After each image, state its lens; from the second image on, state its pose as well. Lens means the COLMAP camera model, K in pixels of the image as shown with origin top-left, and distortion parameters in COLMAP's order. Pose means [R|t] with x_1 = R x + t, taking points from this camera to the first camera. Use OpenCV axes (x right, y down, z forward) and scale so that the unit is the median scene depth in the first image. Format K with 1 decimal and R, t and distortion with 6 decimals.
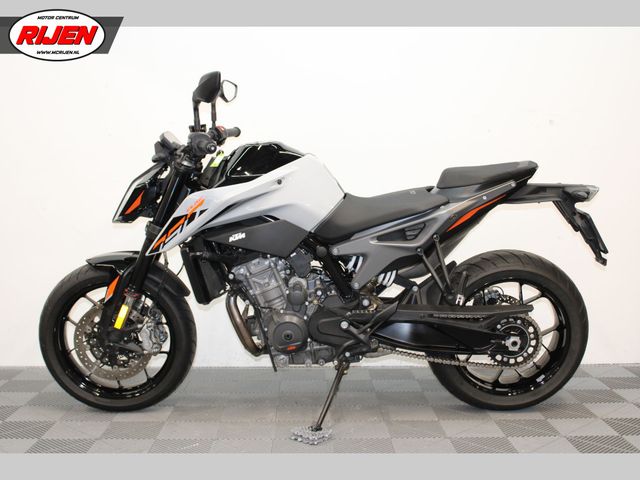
lens RADIAL K [[786.9, 0, 320.0], [0, 786.9, 240.0], [0, 0, 1]] dist [-0.030803, -0.004813]
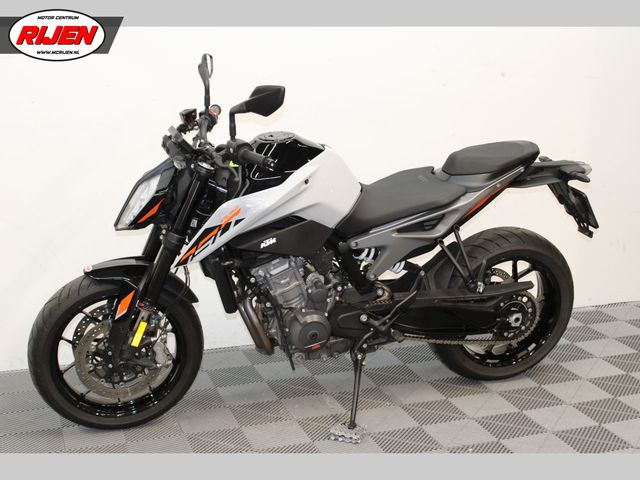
lens RADIAL K [[963.5, 0, 320.0], [0, 963.5, 240.0], [0, 0, 1]] dist [0.027380, 0.027378]
pose [[0.953509, -0.070808, 0.292927, -0.369048], [0.027049, 0.988191, 0.150823, -0.172744], [-0.300147, -0.135887, 0.944164, -0.113652]]
